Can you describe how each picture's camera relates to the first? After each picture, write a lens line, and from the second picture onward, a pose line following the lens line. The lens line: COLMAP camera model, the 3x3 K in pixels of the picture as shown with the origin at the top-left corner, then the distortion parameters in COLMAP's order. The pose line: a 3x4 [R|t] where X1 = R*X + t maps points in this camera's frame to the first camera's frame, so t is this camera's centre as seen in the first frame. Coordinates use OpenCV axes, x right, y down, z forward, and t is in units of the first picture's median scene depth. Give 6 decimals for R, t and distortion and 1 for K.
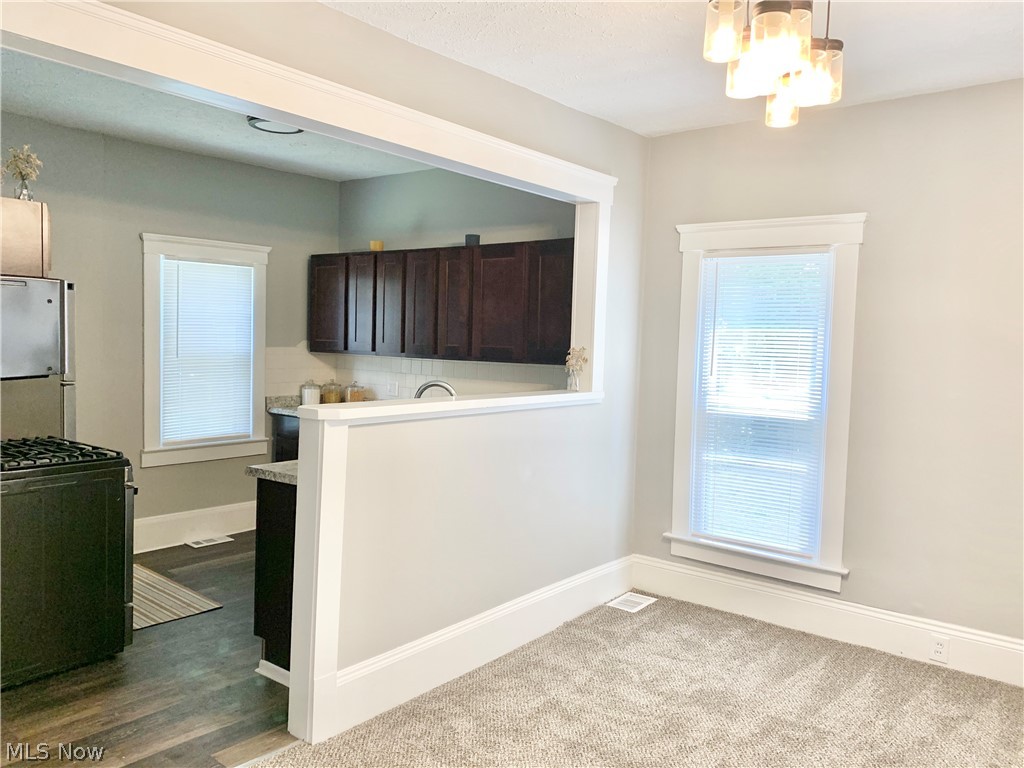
lens RADIAL K [[782.8, 0, 512.0], [0, 782.8, 384.0], [0, 0, 1]] dist [0.029028, -0.033131]
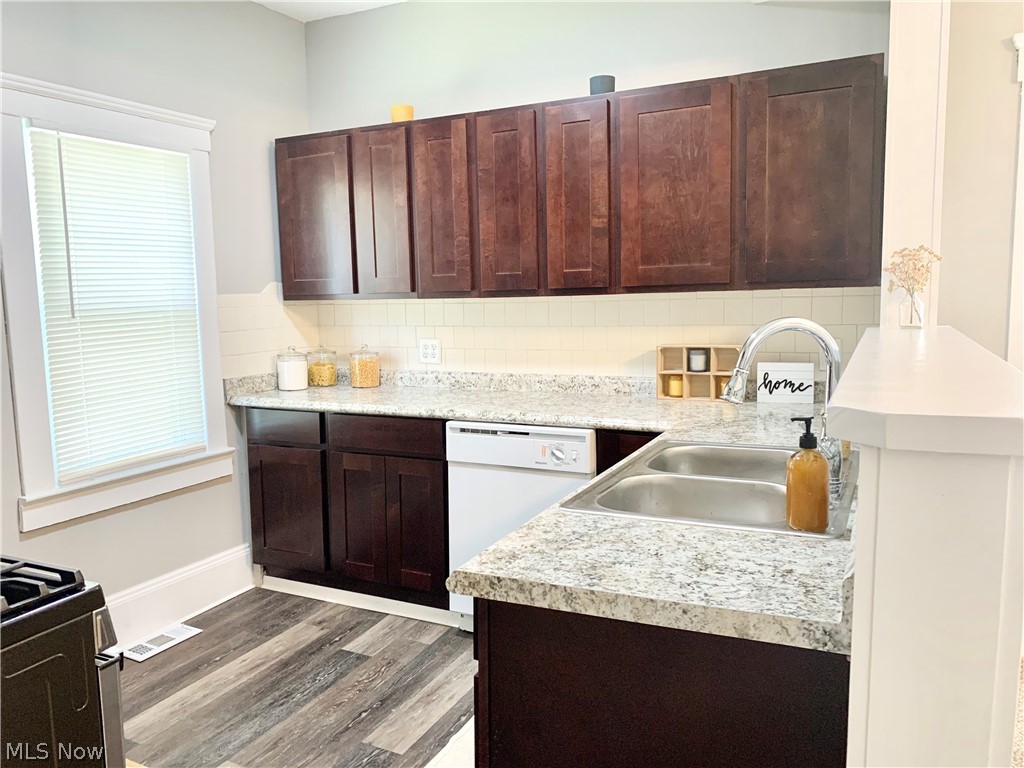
lens RADIAL K [[782.8, 0, 512.0], [0, 782.8, 384.0], [0, 0, 1]] dist [0.029028, -0.033131]
pose [[0.975597, -0.076288, 0.205889, -0.228428], [0.064962, 0.996007, 0.061232, -0.002295], [-0.209738, -0.046362, 0.976658, 0.382294]]
